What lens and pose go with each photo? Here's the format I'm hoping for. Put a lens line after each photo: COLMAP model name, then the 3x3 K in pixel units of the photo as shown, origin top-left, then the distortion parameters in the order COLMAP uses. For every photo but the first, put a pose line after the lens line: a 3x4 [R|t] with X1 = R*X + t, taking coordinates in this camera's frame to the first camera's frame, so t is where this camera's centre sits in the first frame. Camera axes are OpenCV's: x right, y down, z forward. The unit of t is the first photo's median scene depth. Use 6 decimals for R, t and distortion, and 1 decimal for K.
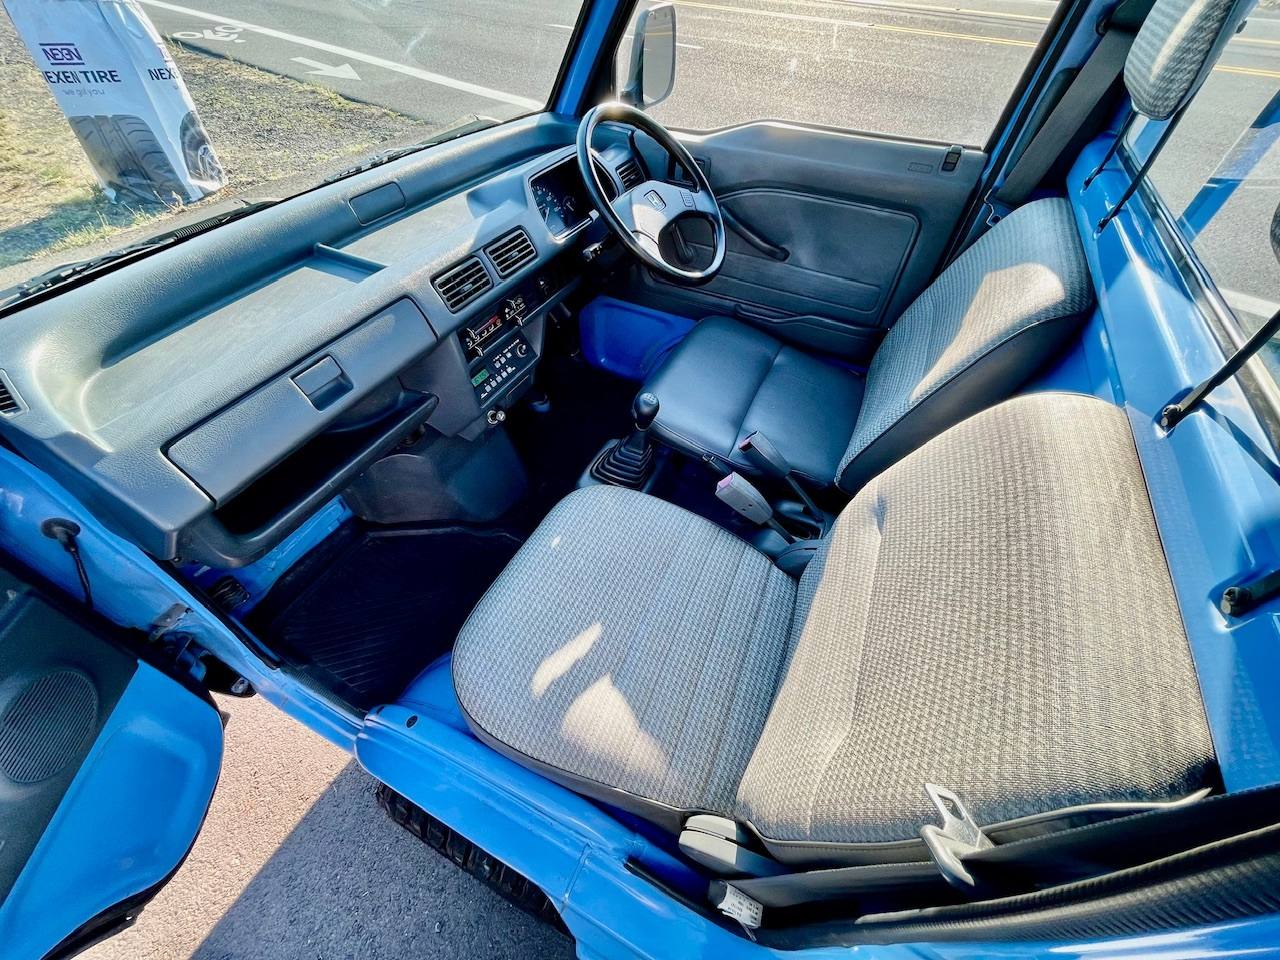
lens RADIAL K [[520.2, 0, 634.5], [0, 520.2, 485.6], [0, 0, 1]] dist [-0.003097, 0.001512]
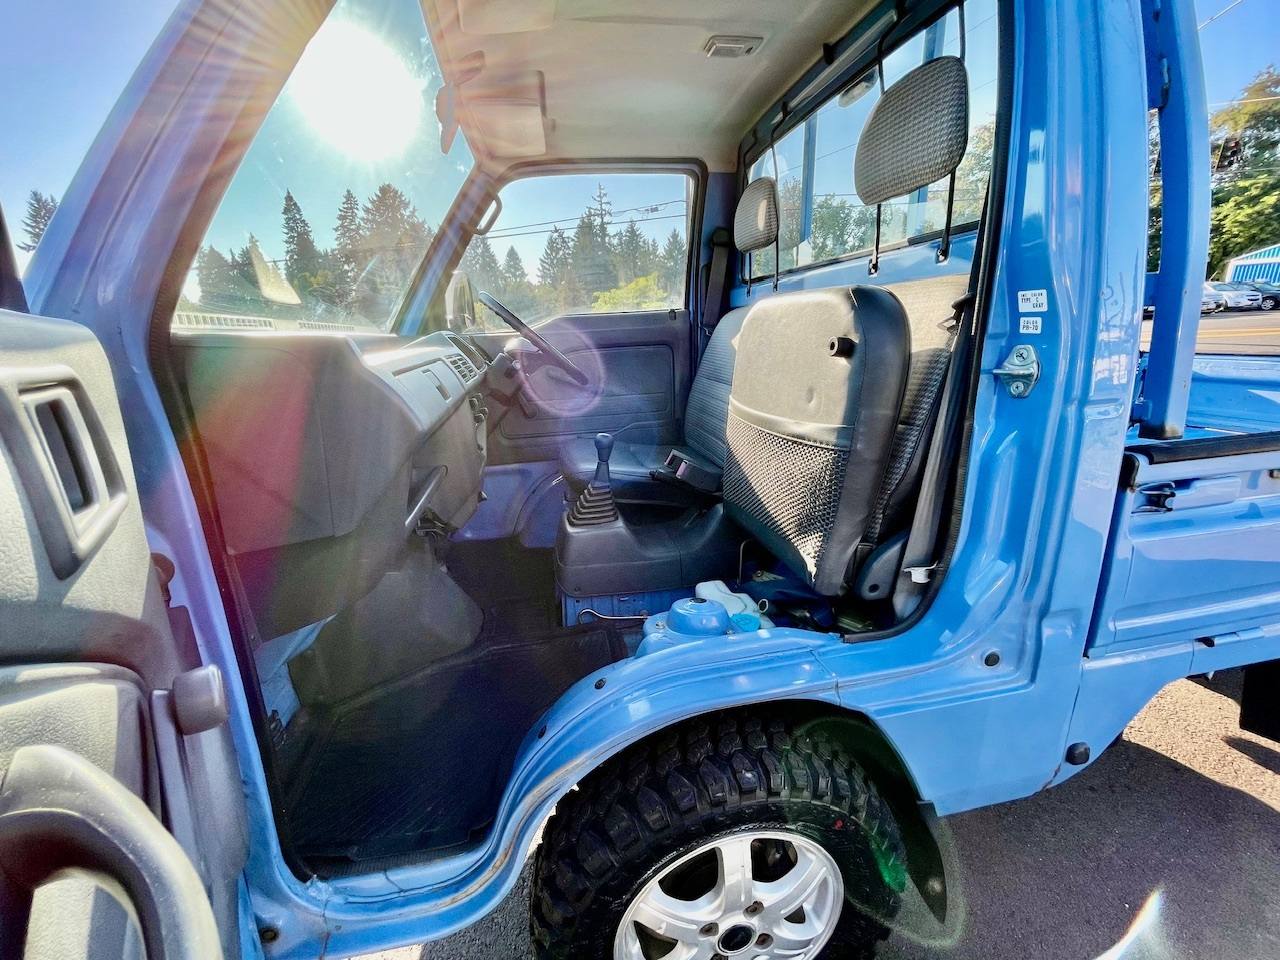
lens RADIAL K [[520.2, 0, 635.4], [0, 520.2, 477.0], [0, 0, 1]] dist [-0.003097, 0.001512]
pose [[0.791851, -0.229034, 0.566140, -0.646990], [0.497904, 0.778910, -0.381301, 0.436161], [-0.353642, 0.583817, 0.730818, 0.061080]]
